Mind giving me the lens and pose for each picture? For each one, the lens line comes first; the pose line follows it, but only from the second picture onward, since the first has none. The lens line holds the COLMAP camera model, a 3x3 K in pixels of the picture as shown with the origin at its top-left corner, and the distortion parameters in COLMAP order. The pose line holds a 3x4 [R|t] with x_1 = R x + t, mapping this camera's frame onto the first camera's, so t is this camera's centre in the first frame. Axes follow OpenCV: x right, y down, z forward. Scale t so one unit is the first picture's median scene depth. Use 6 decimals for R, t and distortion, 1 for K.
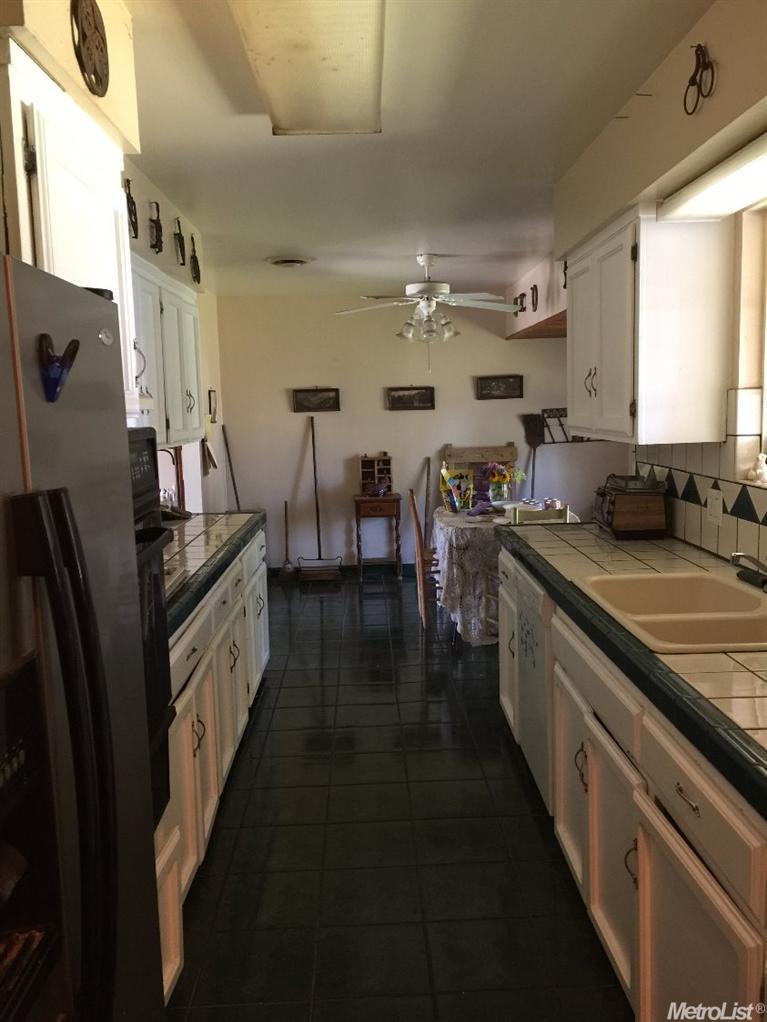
lens RADIAL K [[885.7, 0, 383.7], [0, 885.7, 510.9], [0, 0, 1]] dist [0.020045, -0.014544]
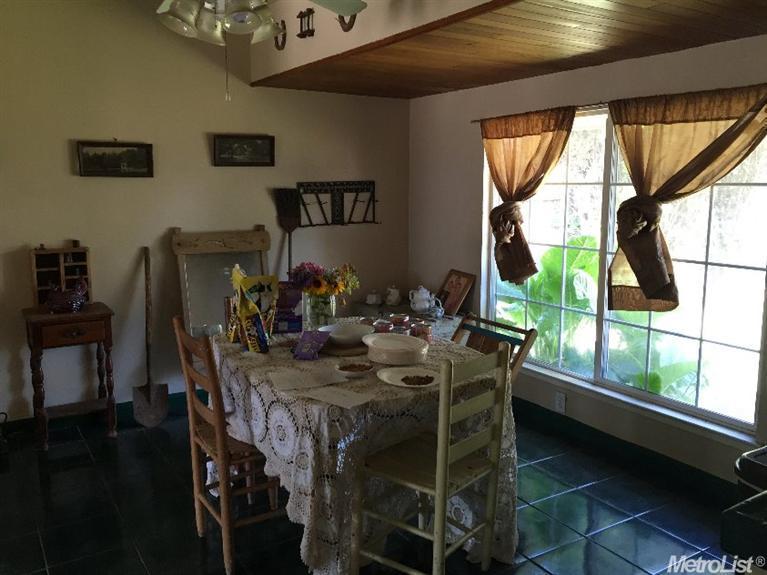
lens RADIAL K [[664.7, 0, 398.9], [0, 664.7, 275.9], [0, 0, 1]] dist [0.020045, -0.014544]
pose [[0.850380, -0.042480, 0.524452, -0.054353], [0.036534, 0.999097, 0.021687, -0.042594], [-0.524899, 0.000718, 0.851164, 0.462062]]
